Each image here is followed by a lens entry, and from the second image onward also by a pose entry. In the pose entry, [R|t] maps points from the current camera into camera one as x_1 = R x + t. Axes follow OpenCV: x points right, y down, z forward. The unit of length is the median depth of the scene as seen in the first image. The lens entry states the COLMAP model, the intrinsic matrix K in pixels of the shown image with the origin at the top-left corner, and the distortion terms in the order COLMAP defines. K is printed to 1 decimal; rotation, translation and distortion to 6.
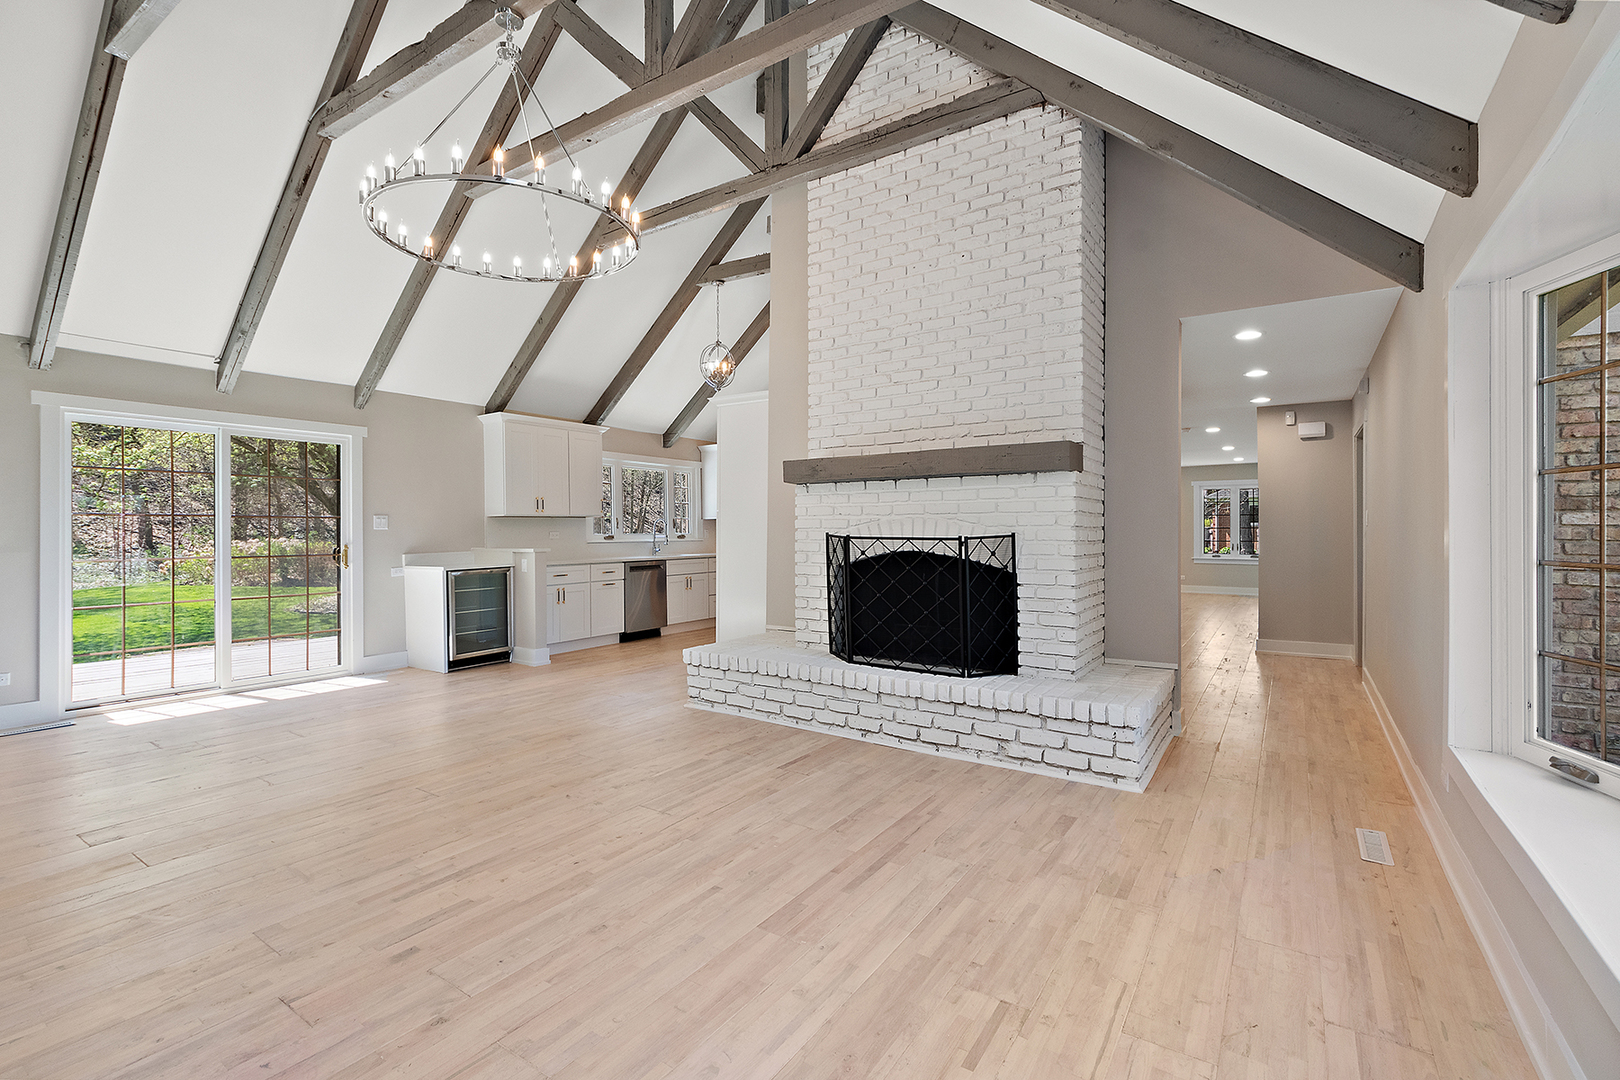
lens RADIAL K [[716.9, 0, 795.6], [0, 716.9, 546.8], [0, 0, 1]] dist [-0.001834, -0.000618]
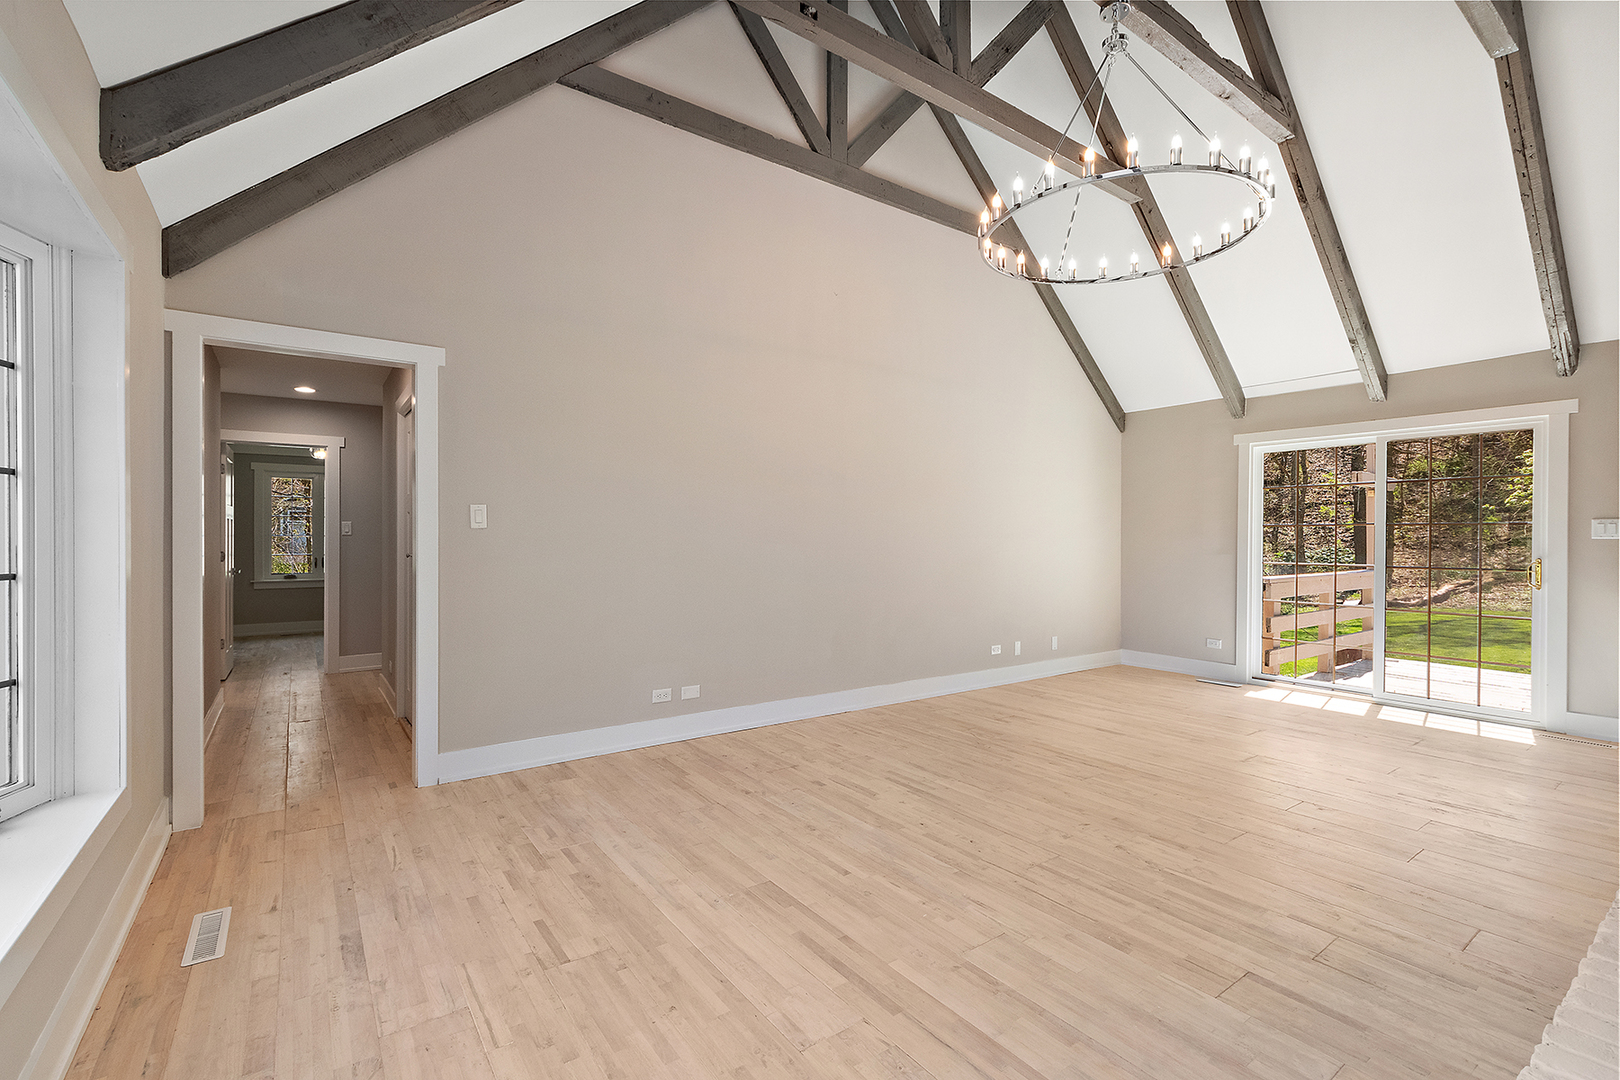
lens RADIAL K [[716.9, 0, 795.6], [0, 716.9, 546.8], [0, 0, 1]] dist [-0.001834, -0.000618]
pose [[-0.346716, 0.012839, -0.937882, 0.763733], [-0.026187, 0.999384, 0.023362, -0.025857], [0.937604, 0.032661, -0.346167, 1.078832]]
